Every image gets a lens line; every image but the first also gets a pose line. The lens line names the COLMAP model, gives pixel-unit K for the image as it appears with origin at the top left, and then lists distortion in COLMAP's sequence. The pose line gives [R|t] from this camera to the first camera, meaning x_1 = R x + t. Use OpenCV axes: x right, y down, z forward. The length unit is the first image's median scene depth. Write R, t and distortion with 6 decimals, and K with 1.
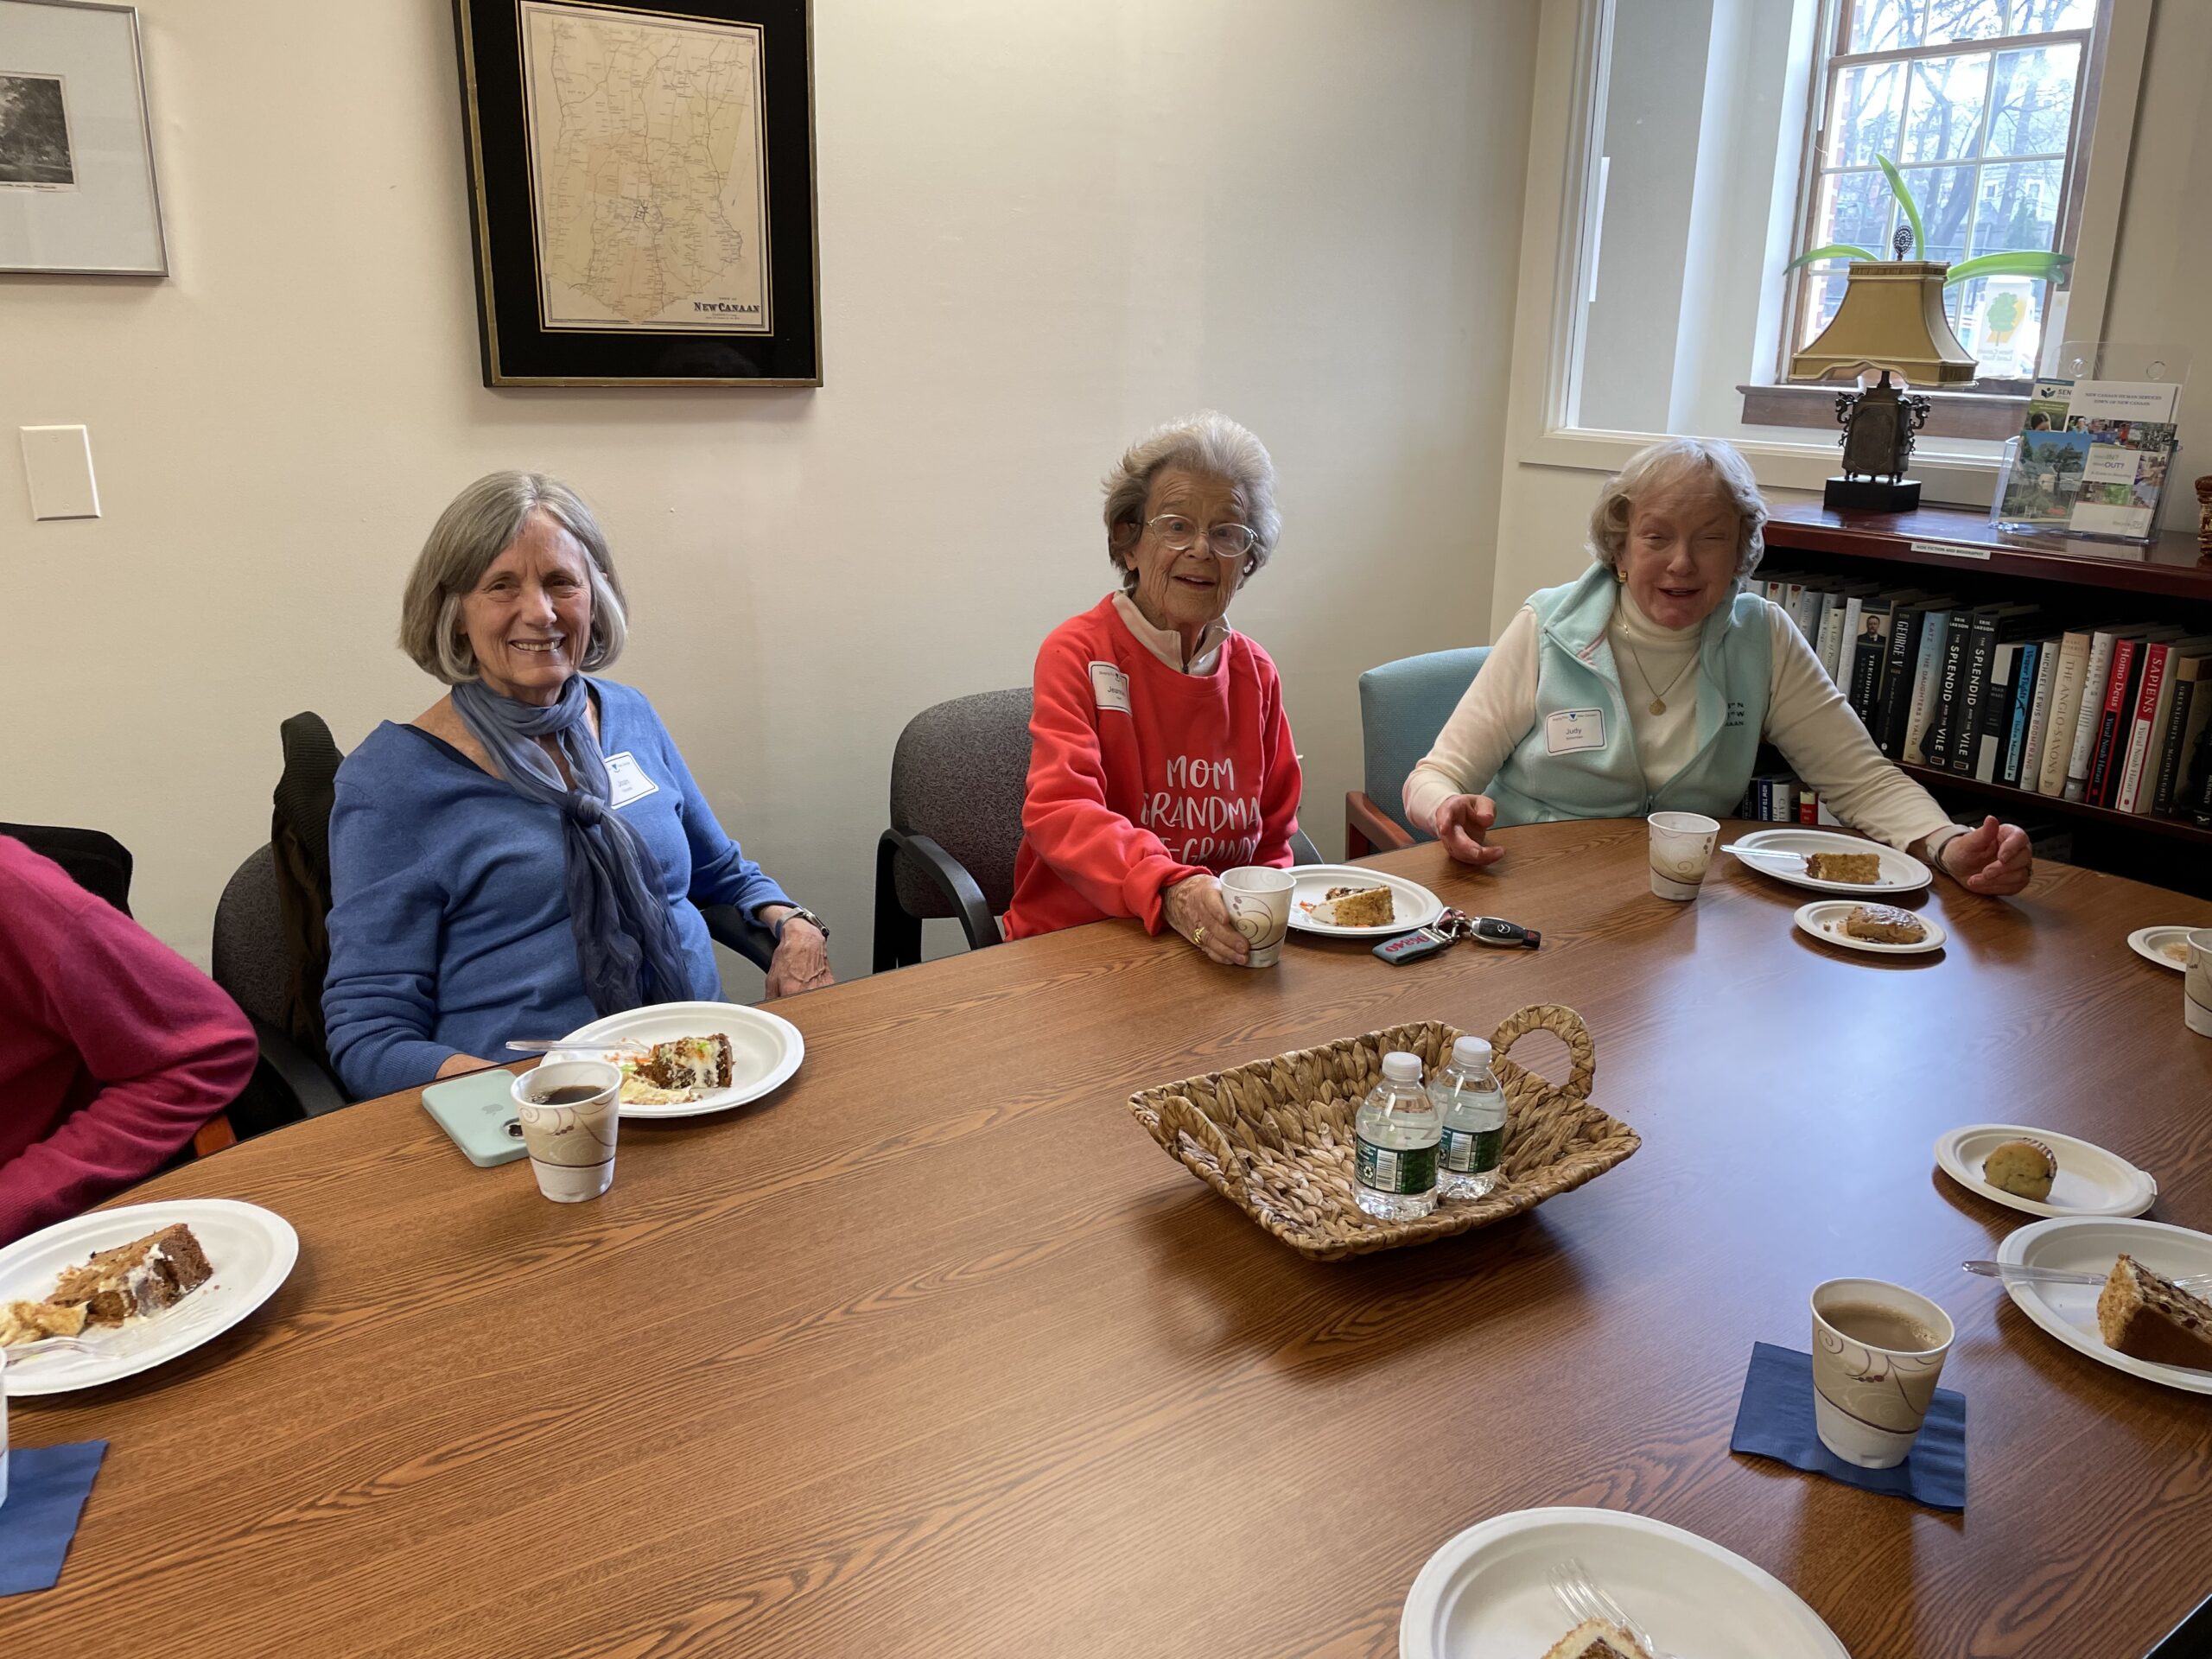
lens RADIAL K [[1674.5, 0, 1114.3], [0, 1674.5, 828.5], [0, 0, 1]] dist [0.056079, -0.078990]
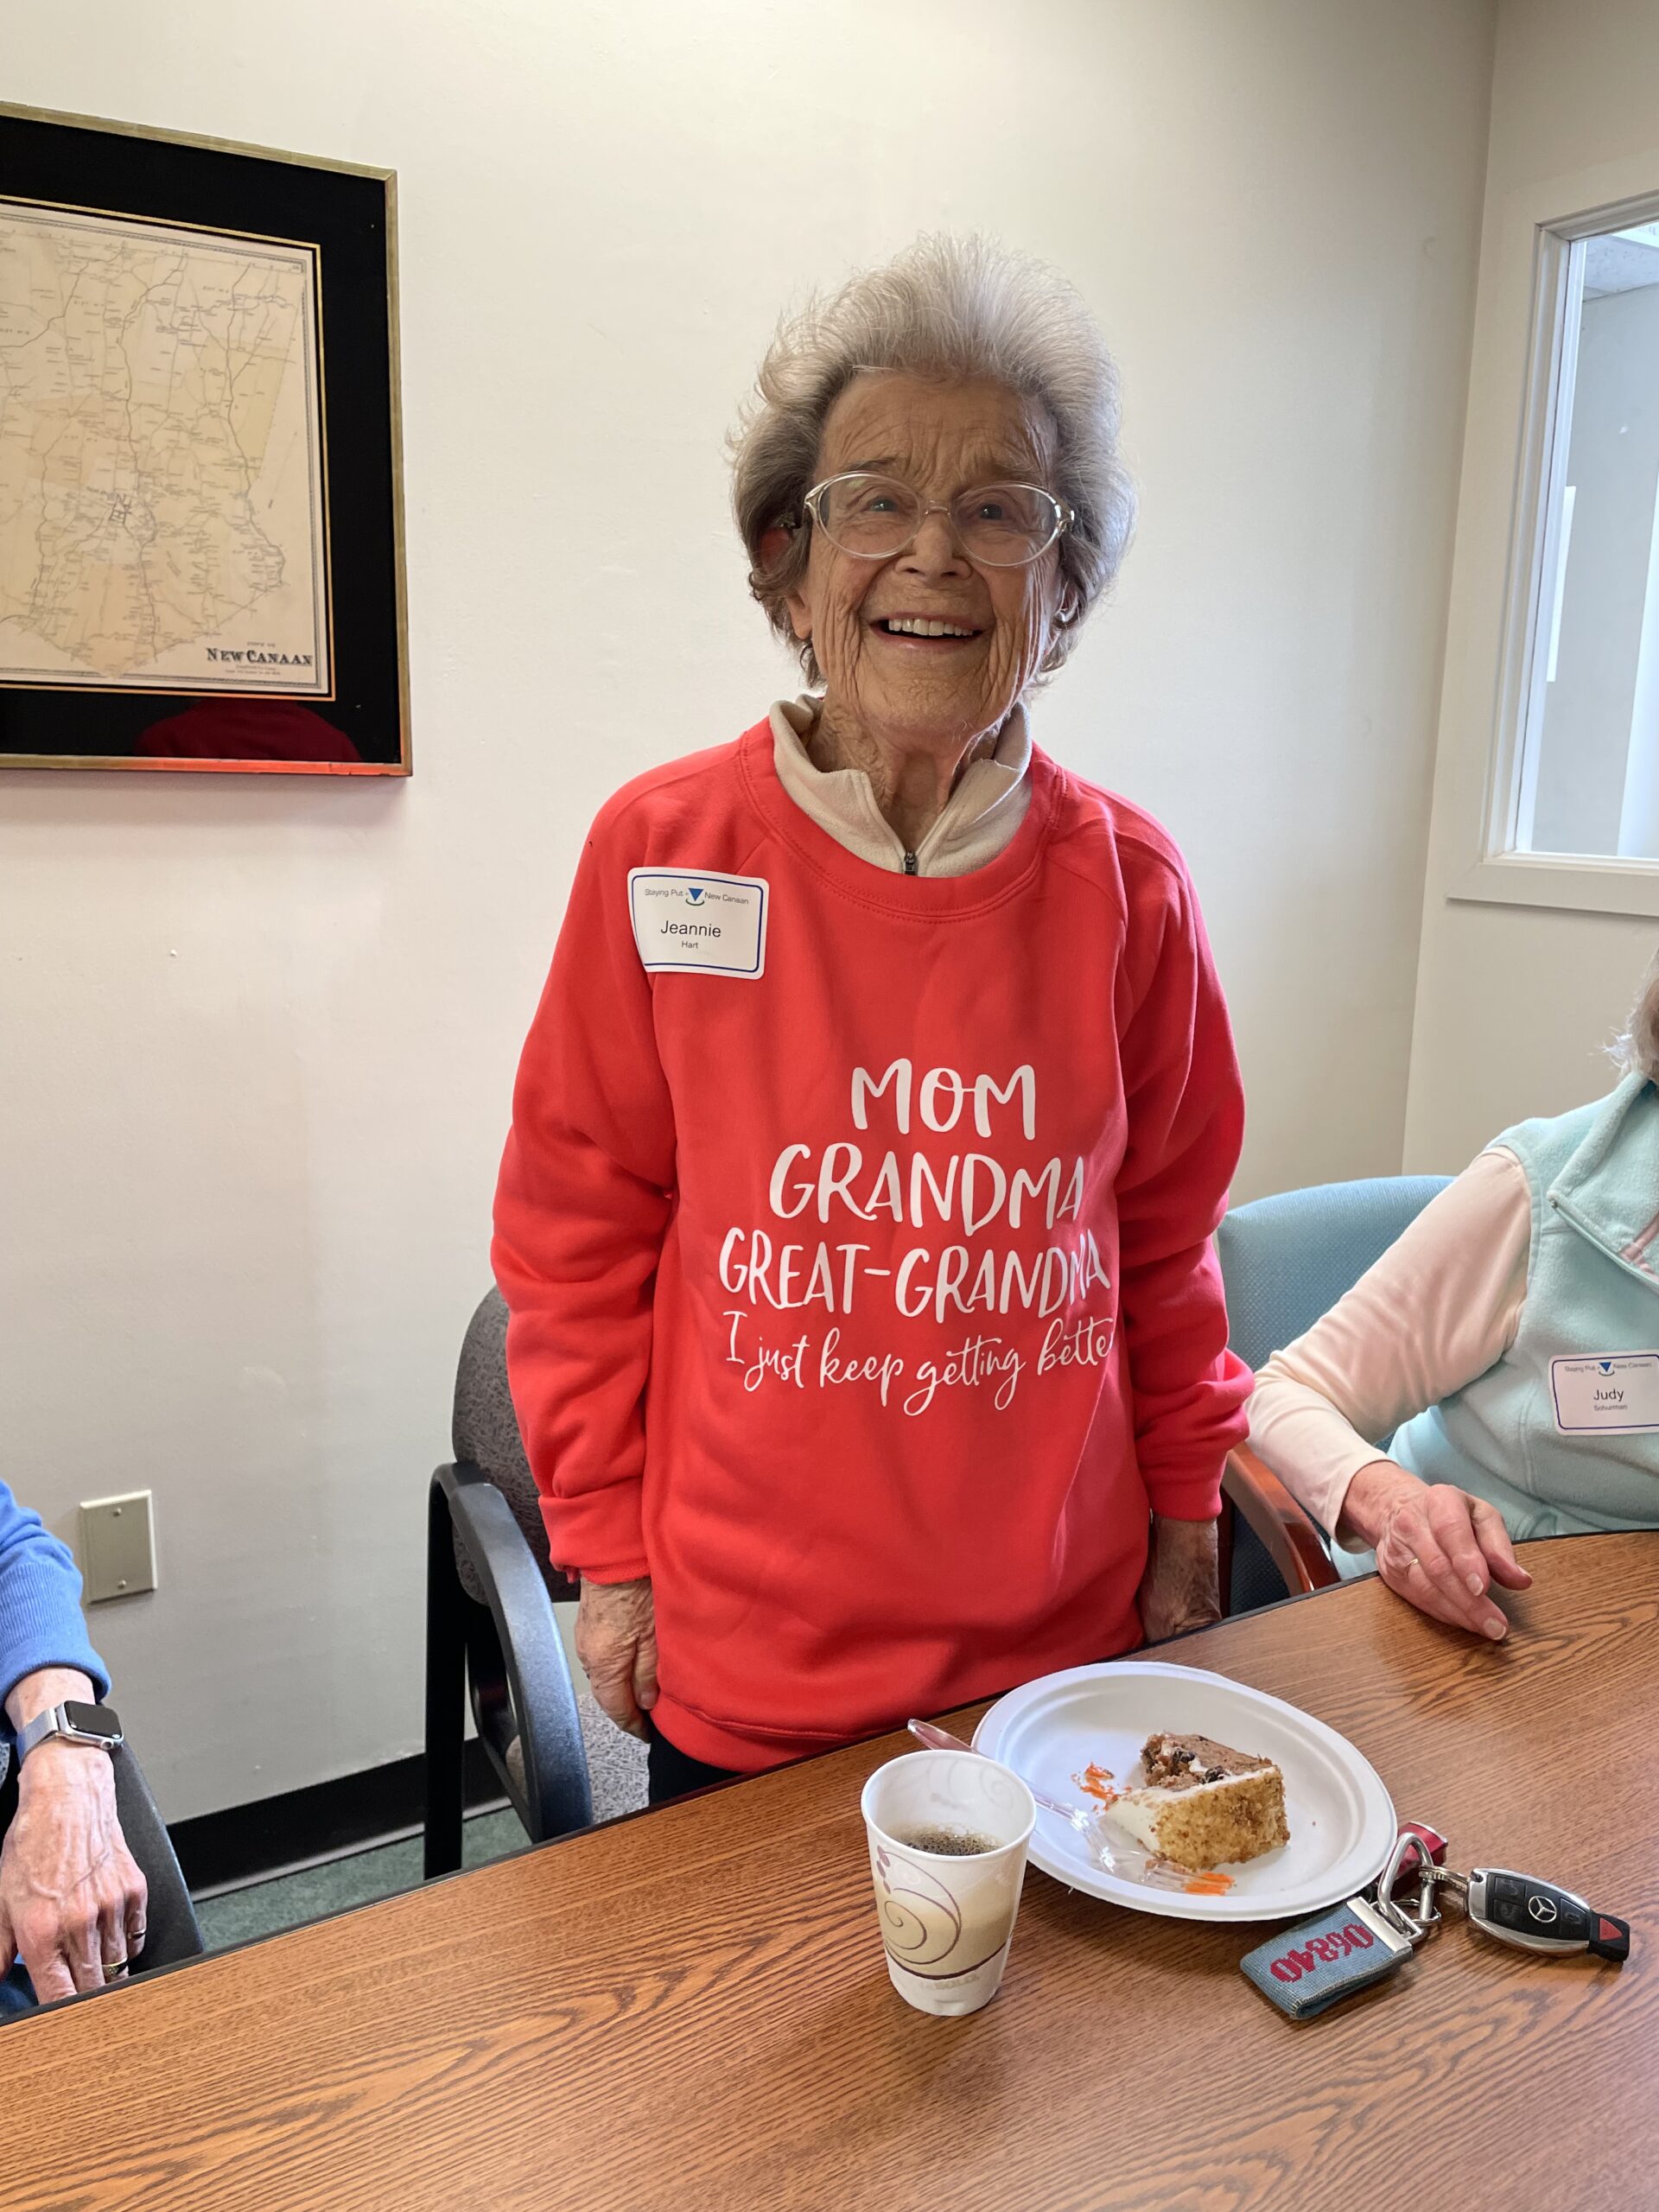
lens RADIAL K [[1674.5, 0, 822.8], [0, 1674.5, 1109.2], [0, 0, 1]] dist [0.056079, -0.078990]
pose [[0.995458, 0.016094, -0.093827, 0.060805], [-0.024956, 0.995254, -0.094052, -0.075703], [0.091868, 0.095966, 0.991136, 0.388062]]
